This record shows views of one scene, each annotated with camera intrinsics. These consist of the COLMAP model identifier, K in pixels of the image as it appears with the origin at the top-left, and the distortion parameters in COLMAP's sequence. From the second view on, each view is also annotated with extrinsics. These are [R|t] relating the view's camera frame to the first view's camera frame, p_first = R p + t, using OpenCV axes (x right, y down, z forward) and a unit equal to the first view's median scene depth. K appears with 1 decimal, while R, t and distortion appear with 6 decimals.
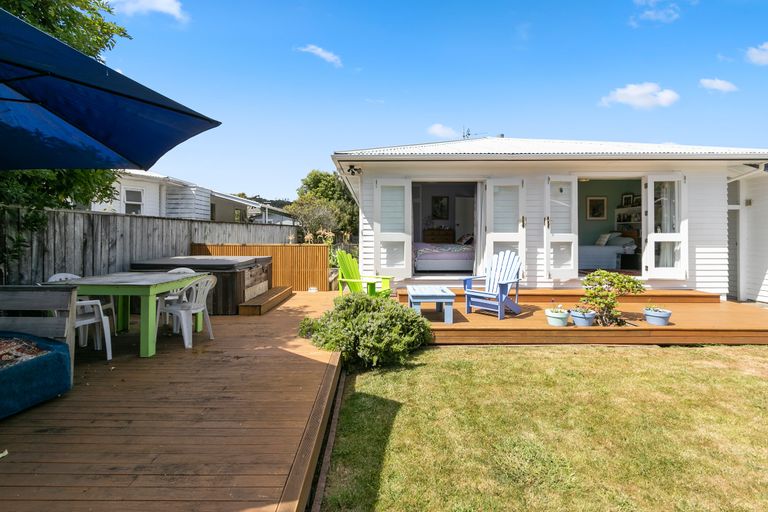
lens RADIAL K [[360.5, 0, 374.6], [0, 360.5, 238.3], [0, 0, 1]] dist [0.001194, 0.000164]
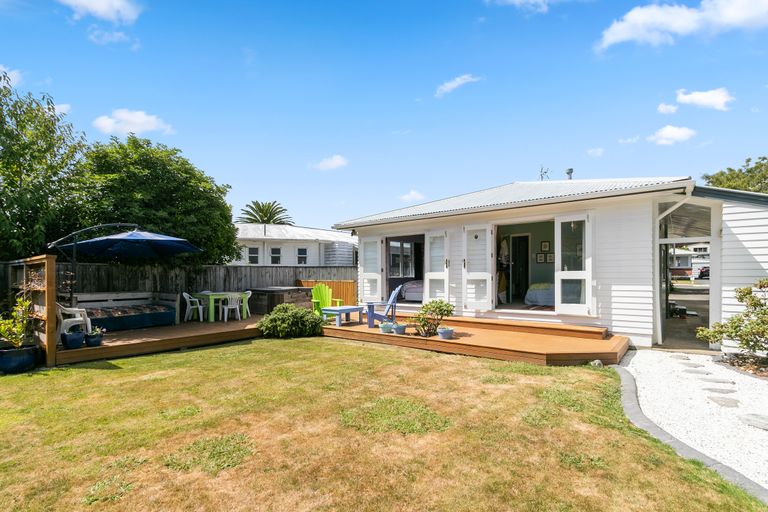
lens RADIAL K [[366.2, 0, 376.8], [0, 366.2, 279.1], [0, 0, 1]] dist [0.002562, 0.000248]
pose [[0.788300, 0.000810, -0.615290, 1.016385], [0.003384, 0.999978, 0.005652, 0.001449], [0.615281, -0.006538, 0.788280, -0.187201]]
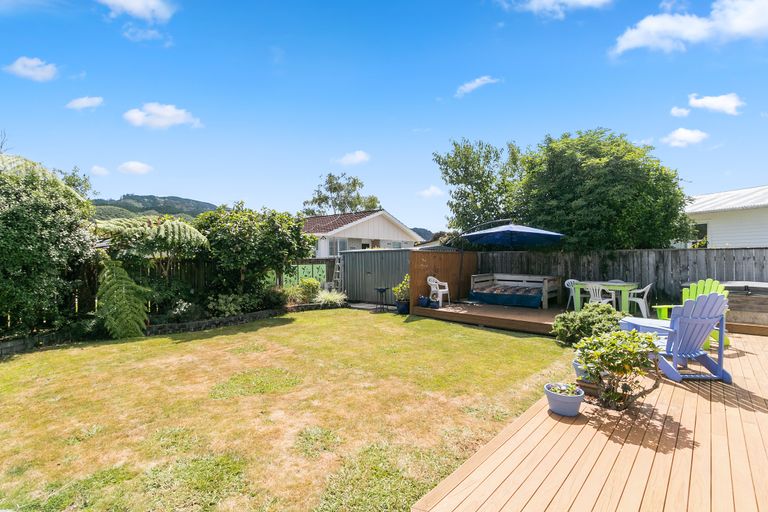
lens RADIAL K [[360.5, 0, 374.6], [0, 360.5, 238.3], [0, 0, 1]] dist [0.001194, 0.000164]
pose [[-0.679382, -0.039055, -0.732744, 1.063307], [-0.002047, 0.998680, -0.051332, -0.024271], [0.733782, -0.033374, -0.678565, 0.849067]]
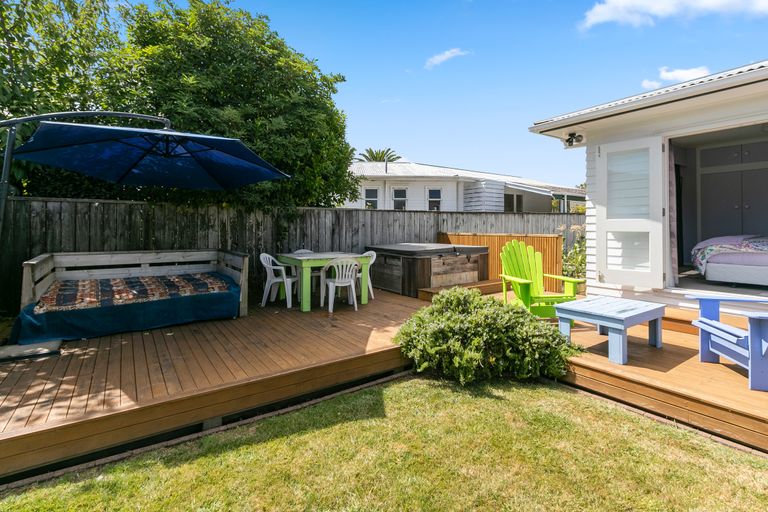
lens RADIAL K [[363.2, 0, 373.6], [0, 363.2, 226.0], [0, 0, 1]] dist [0.000422, 0.000244]
pose [[0.572269, -0.006602, -0.820039, 0.340799], [-0.004159, 0.999931, -0.010952, 0.007586], [0.820055, 0.009678, 0.572203, 0.214801]]
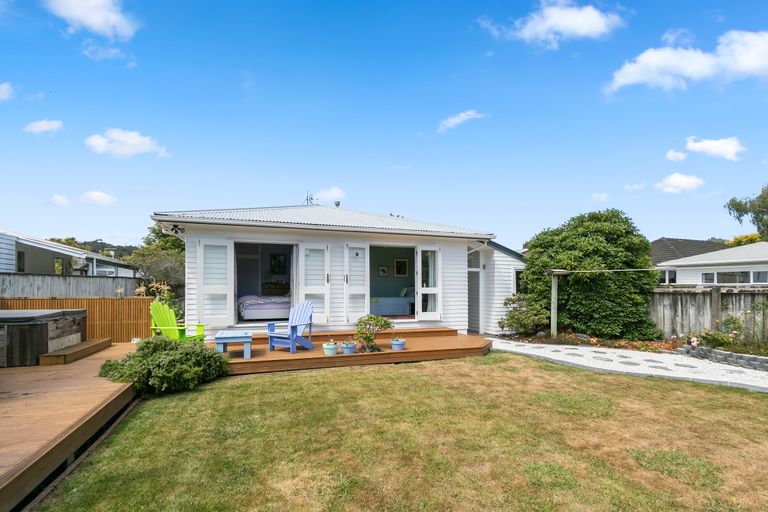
lens RADIAL K [[358.6, 0, 378.1], [0, 358.6, 292.2], [0, 0, 1]] dist [0.002723, 0.000306]
pose [[0.940365, -0.001832, 0.340161, 0.148982], [0.001004, 0.999996, 0.002611, 0.000536], [-0.340165, -0.002114, 0.940363, -0.240919]]
